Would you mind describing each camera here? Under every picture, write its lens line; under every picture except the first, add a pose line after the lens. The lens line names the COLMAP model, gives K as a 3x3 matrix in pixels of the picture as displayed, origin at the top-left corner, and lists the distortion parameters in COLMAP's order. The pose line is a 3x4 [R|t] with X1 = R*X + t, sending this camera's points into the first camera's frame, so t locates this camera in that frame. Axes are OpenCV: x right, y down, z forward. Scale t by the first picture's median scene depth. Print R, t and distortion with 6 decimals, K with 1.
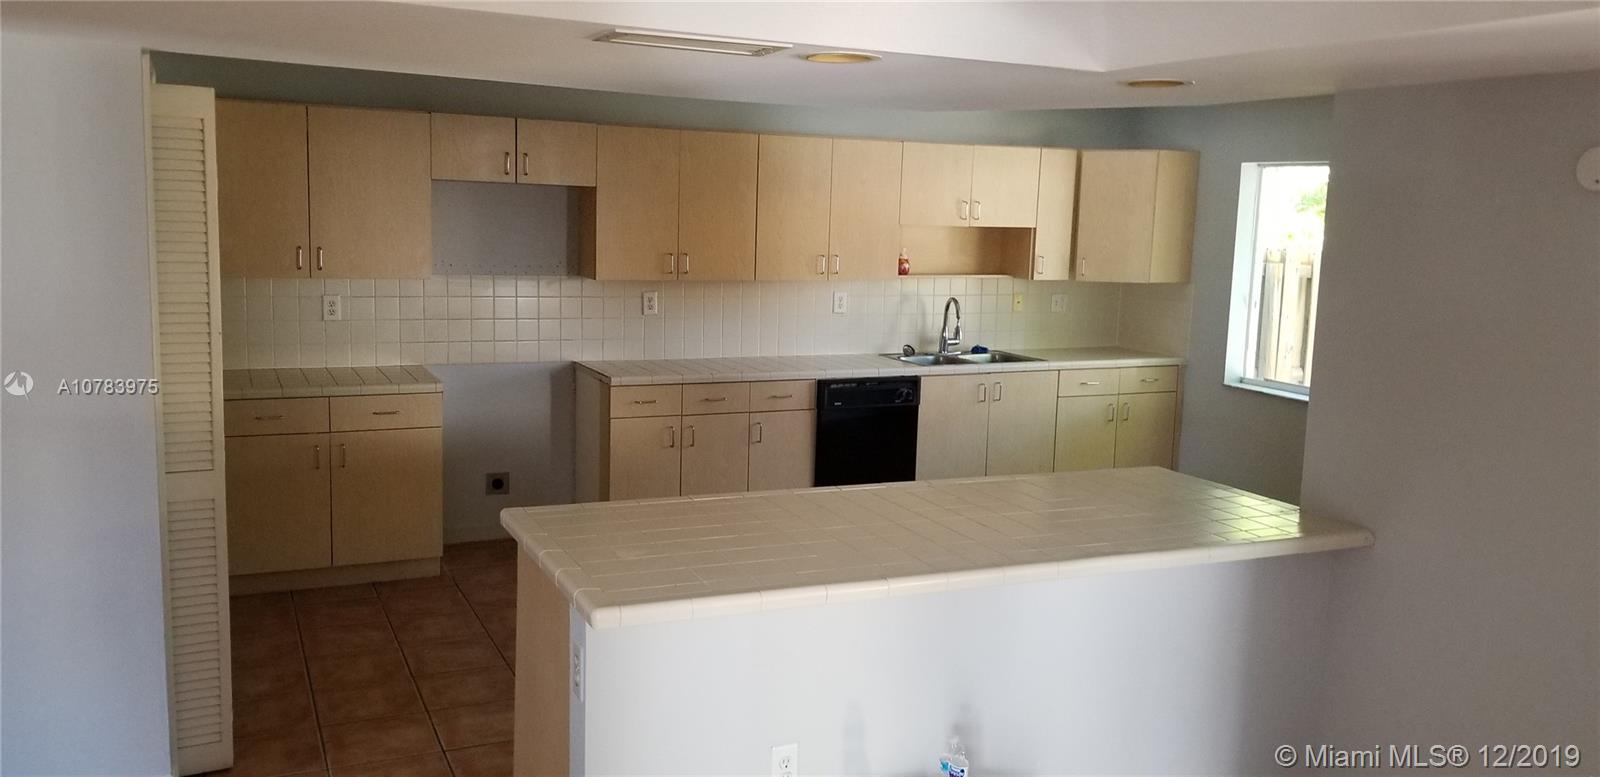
lens RADIAL K [[1227.9, 0, 800.0], [0, 1227.9, 388.5], [0, 0, 1]] dist [0.041003, -0.002039]
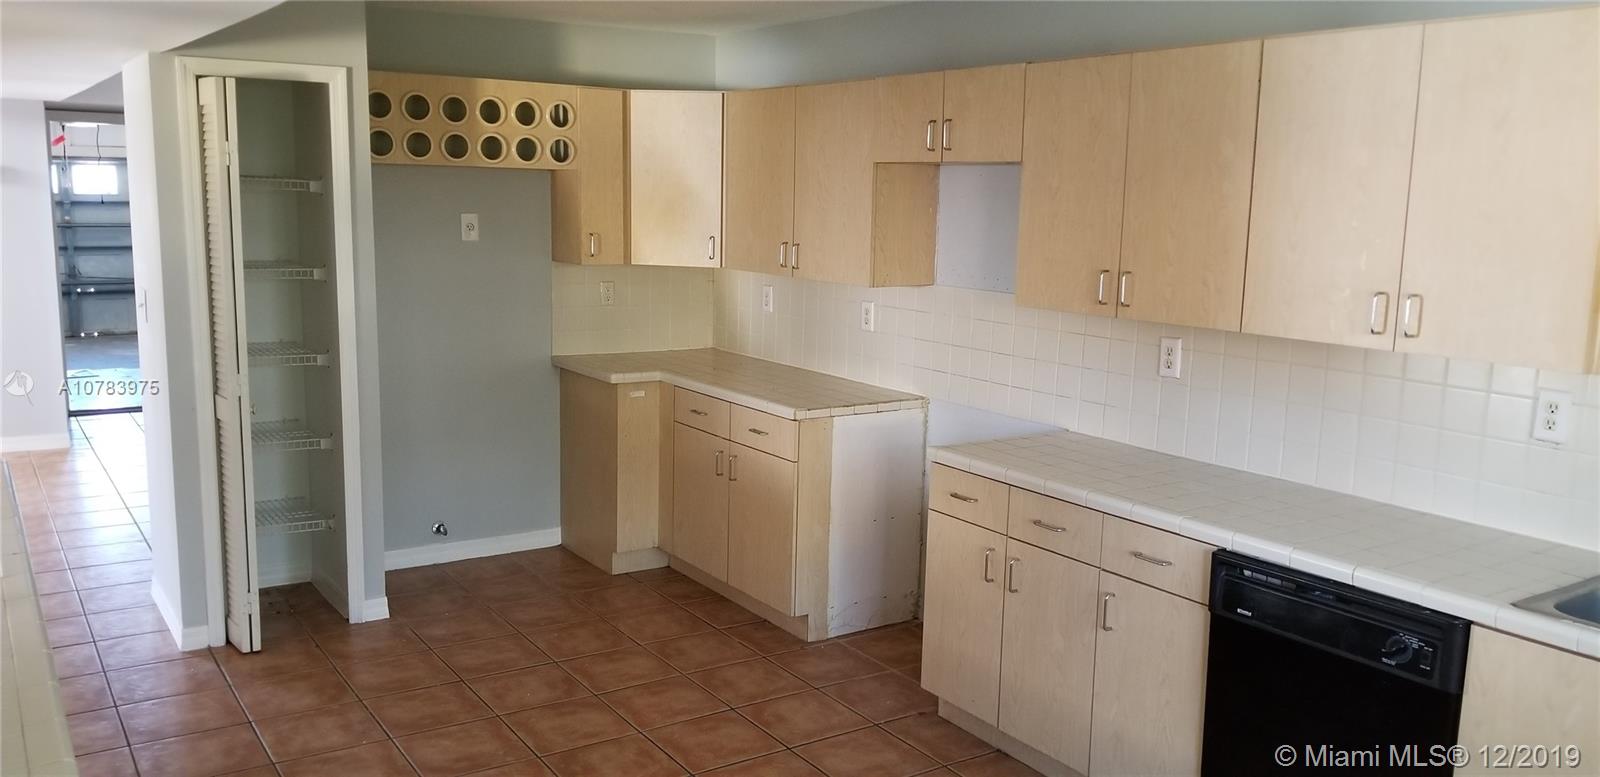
lens RADIAL K [[1227.9, 0, 800.0], [0, 1227.9, 388.5], [0, 0, 1]] dist [0.041003, -0.002039]
pose [[0.153244, 0.129217, -0.979704, 0.456021], [-0.158692, 0.981765, 0.104667, -0.093245], [0.975363, 0.139431, 0.170955, 0.763646]]
